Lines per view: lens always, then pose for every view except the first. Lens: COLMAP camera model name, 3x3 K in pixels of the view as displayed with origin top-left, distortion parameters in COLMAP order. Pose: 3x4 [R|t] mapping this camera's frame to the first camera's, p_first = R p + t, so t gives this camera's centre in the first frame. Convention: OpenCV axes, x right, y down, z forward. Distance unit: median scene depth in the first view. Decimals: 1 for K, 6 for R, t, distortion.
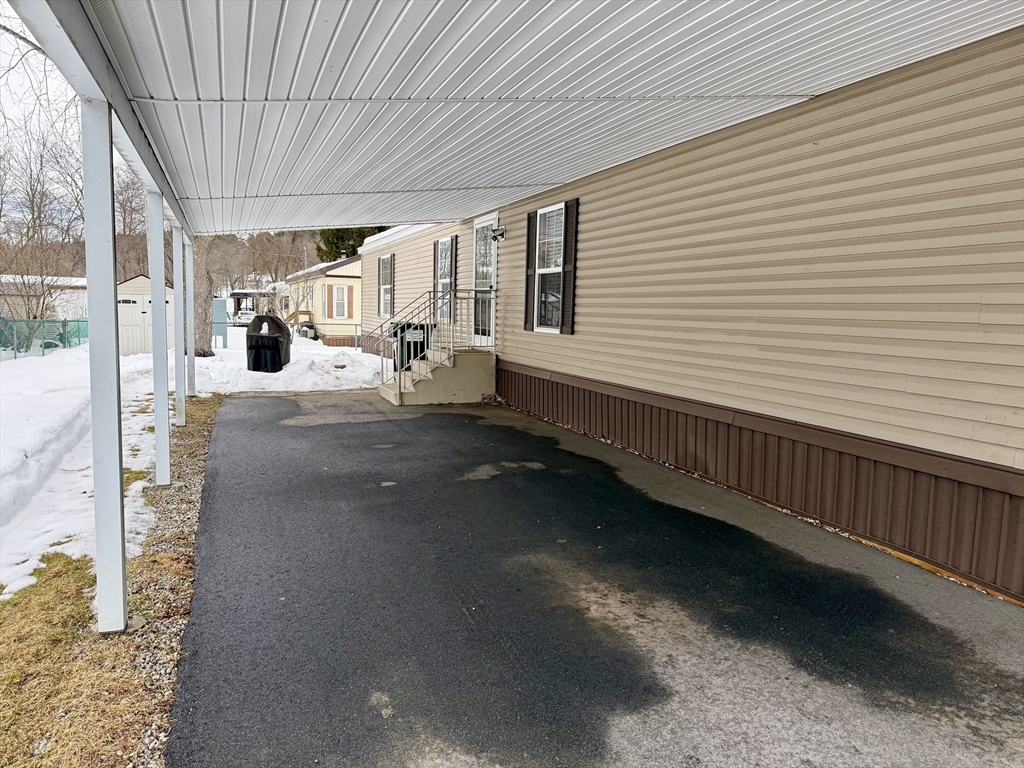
lens RADIAL K [[699.8, 0, 512.0], [0, 699.8, 384.0], [0, 0, 1]] dist [0.041704, -0.005491]
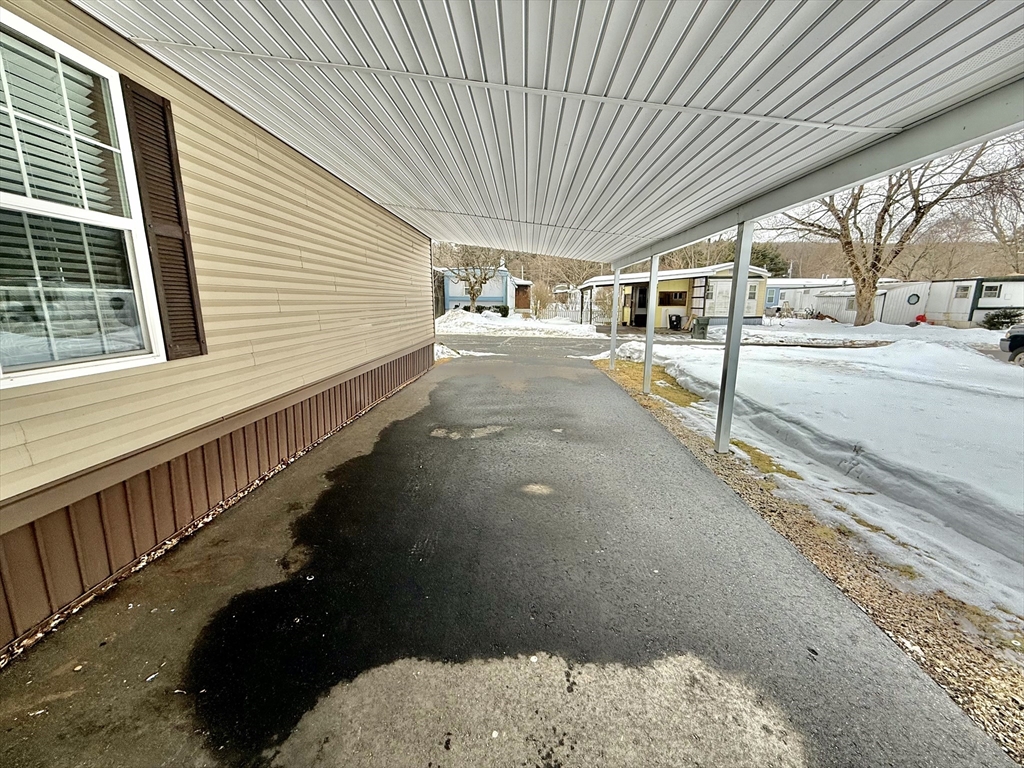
lens RADIAL K [[406.1, 0, 510.4], [0, 406.1, 382.6], [0, 0, 1]] dist [-0.000334, -0.000072]
pose [[-0.911484, -0.103321, 0.398147, -0.230011], [0.021696, 0.954516, 0.297369, -0.116285], [-0.410762, 0.279685, -0.867785, 0.970131]]
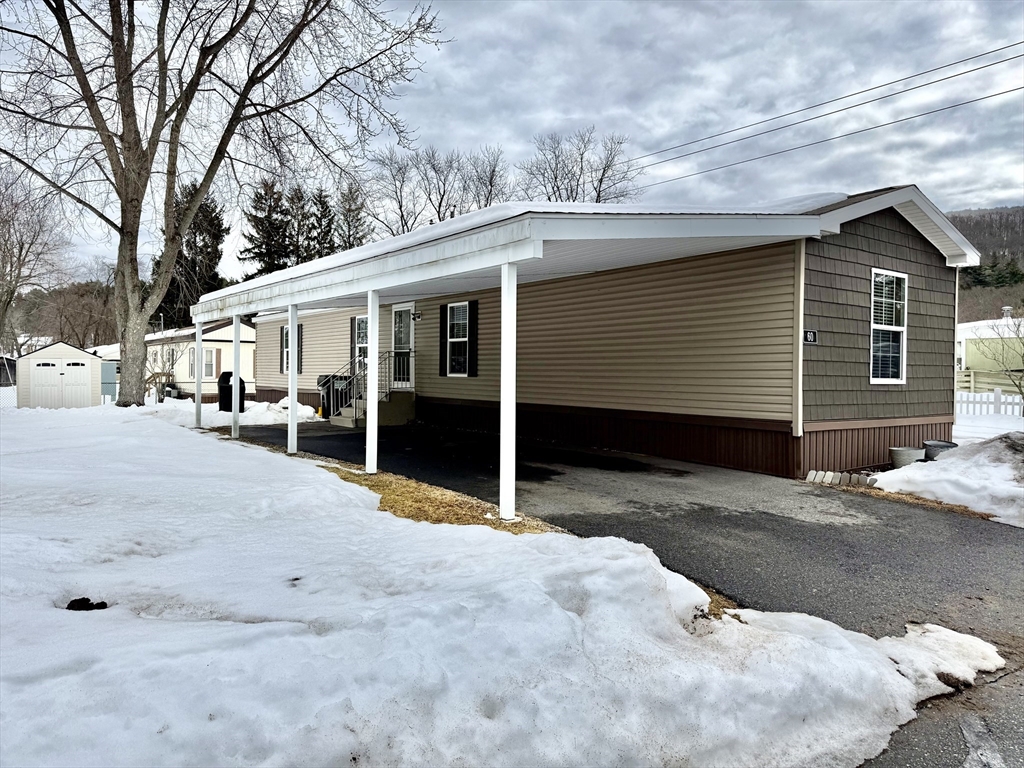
lens RADIAL K [[699.8, 0, 512.0], [0, 699.8, 384.0], [0, 0, 1]] dist [0.041704, -0.005491]
pose [[0.965211, -0.019872, 0.260717, -0.225347], [0.042127, 0.995900, -0.080051, 0.072216], [-0.258057, 0.088249, 0.962091, -0.554443]]
